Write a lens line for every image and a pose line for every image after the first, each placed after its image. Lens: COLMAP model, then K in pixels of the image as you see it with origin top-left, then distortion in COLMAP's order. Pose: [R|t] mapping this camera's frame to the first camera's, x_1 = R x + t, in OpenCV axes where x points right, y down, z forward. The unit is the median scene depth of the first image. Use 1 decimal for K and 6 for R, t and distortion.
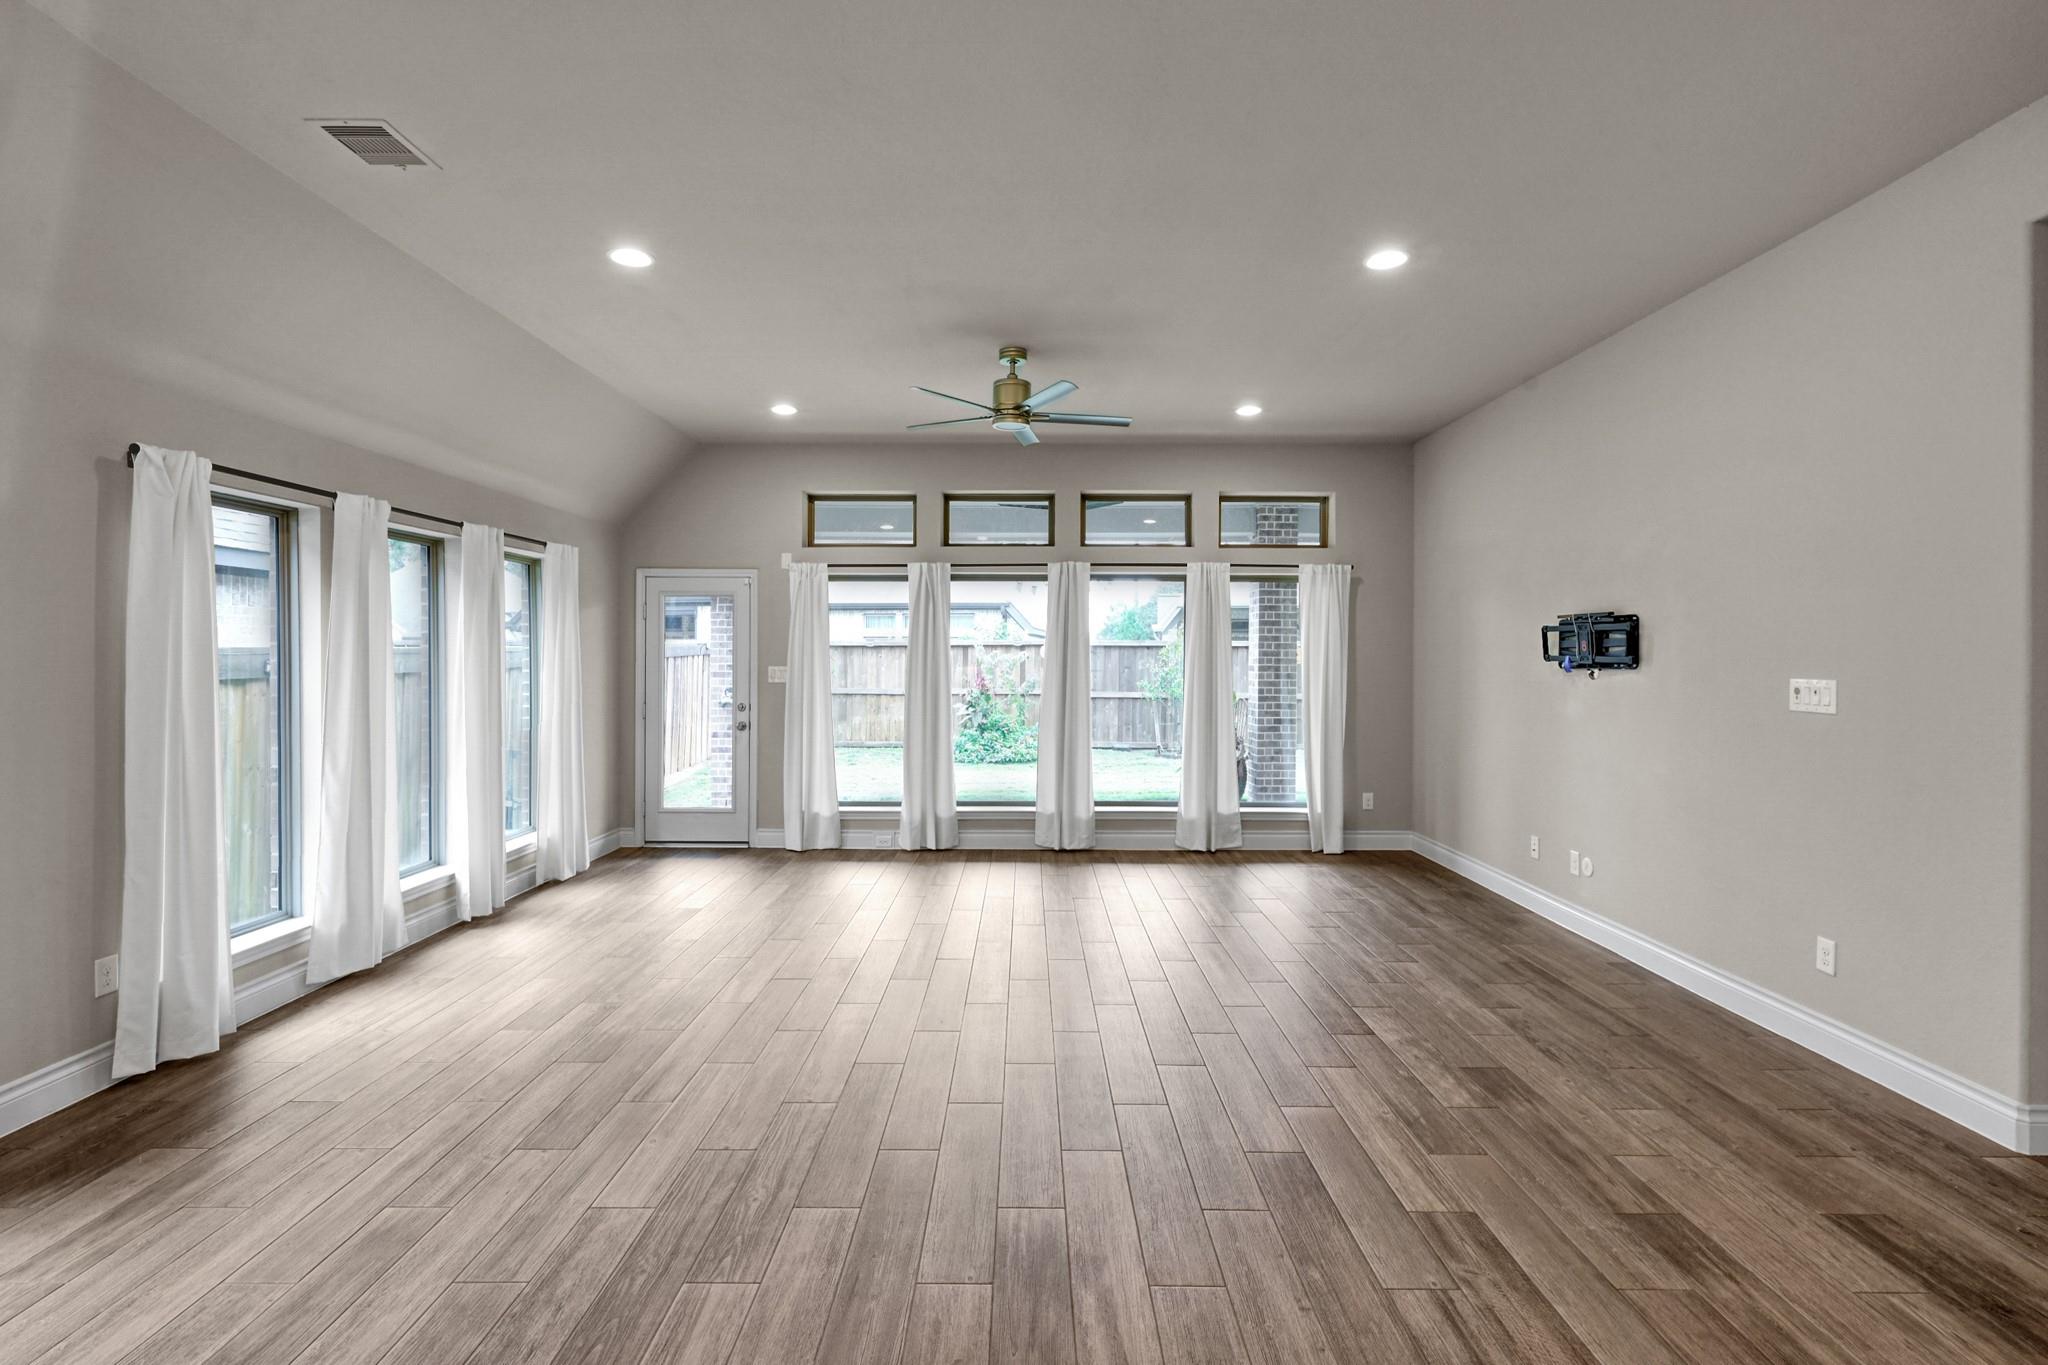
lens RADIAL K [[999.8, 0, 1024.1], [0, 999.8, 669.5], [0, 0, 1]] dist [-0.003612, 0.002084]
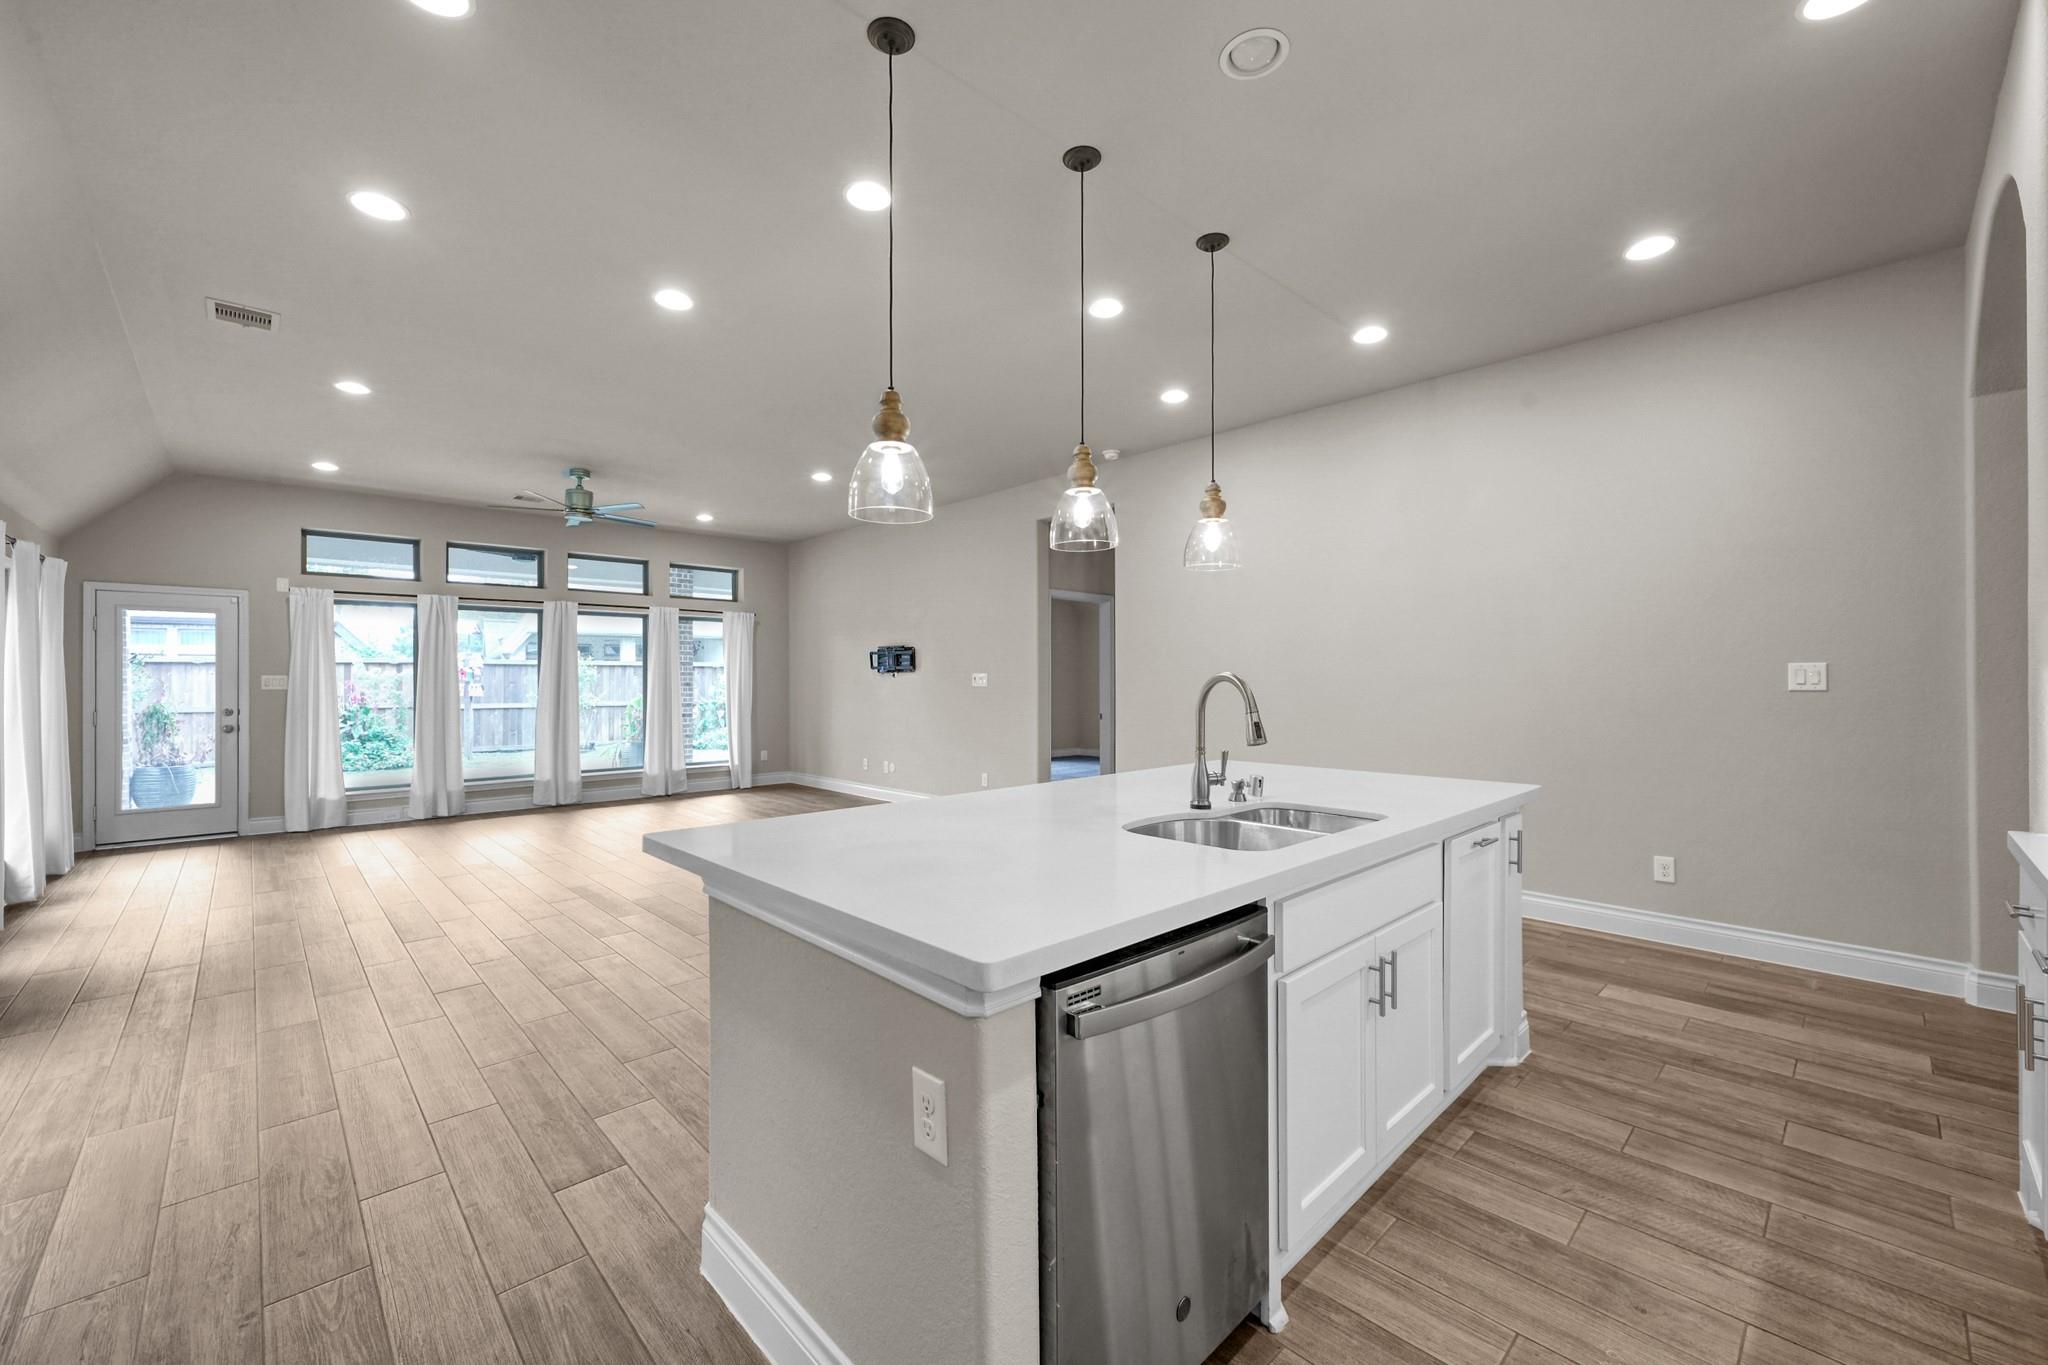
lens RADIAL K [[820.2, 0, 1053.8], [0, 820.2, 684.9], [0, 0, 1]] dist [-0.004030, 0.000855]
pose [[0.709525, -0.009629, 0.704615, -0.377392], [0.014189, 0.999899, -0.000623, 0.029091], [-0.704538, 0.010440, 0.709590, -0.423418]]
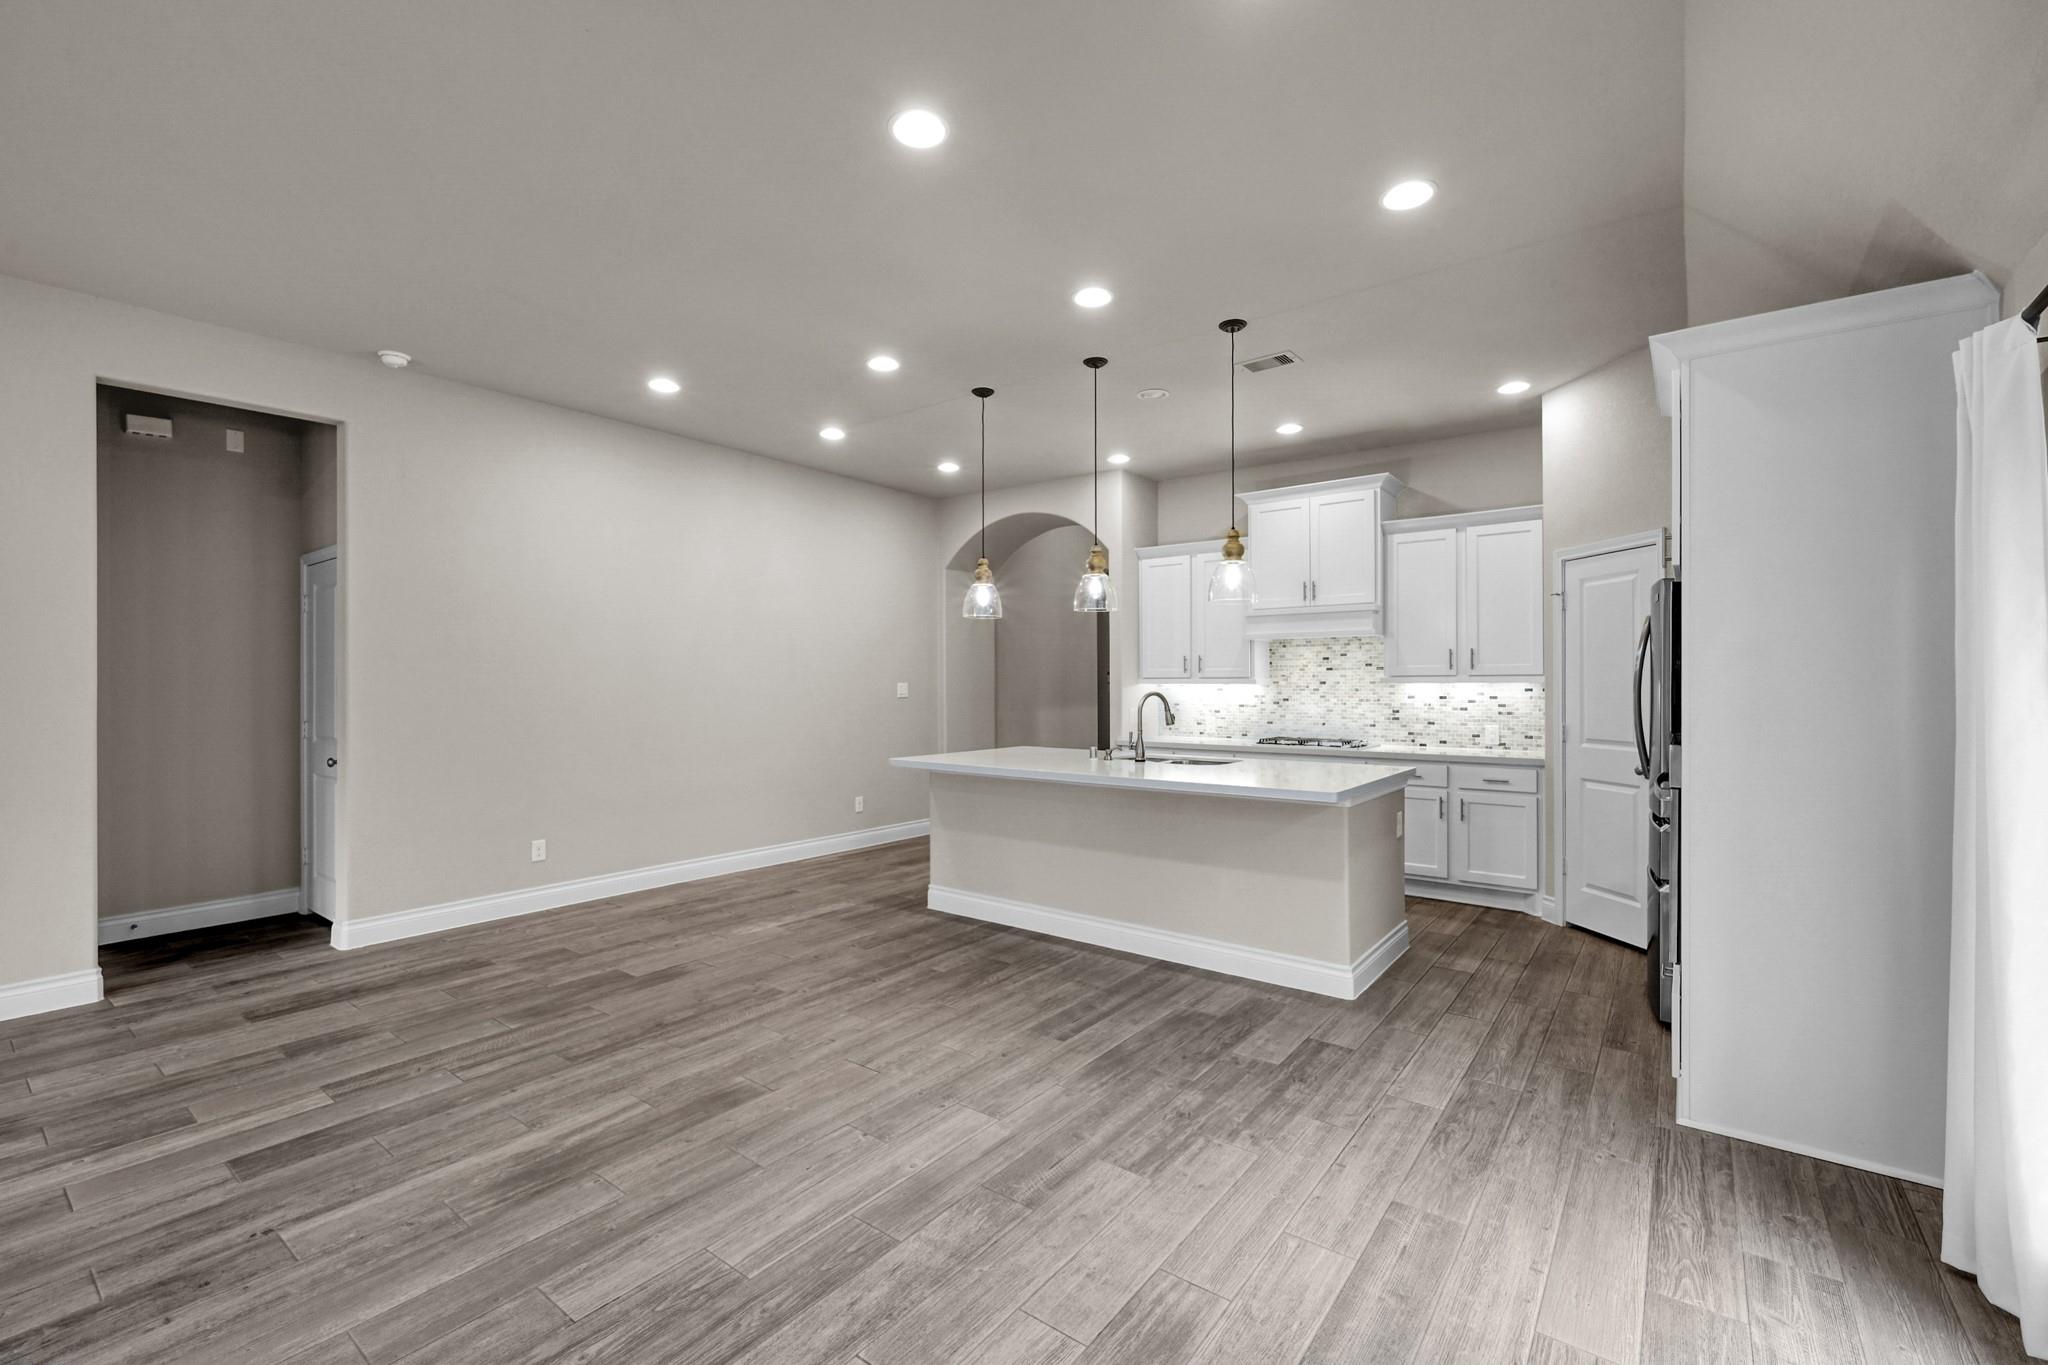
lens RADIAL K [[873.0, 0, 994.1], [0, 873.0, 687.1], [0, 0, 1]] dist [-0.000076, -0.000172]
pose [[-0.786974, -0.004437, 0.616970, -0.448852], [0.006074, 0.999870, 0.014939, 0.005004], [-0.616956, 0.015504, -0.786845, 0.641166]]
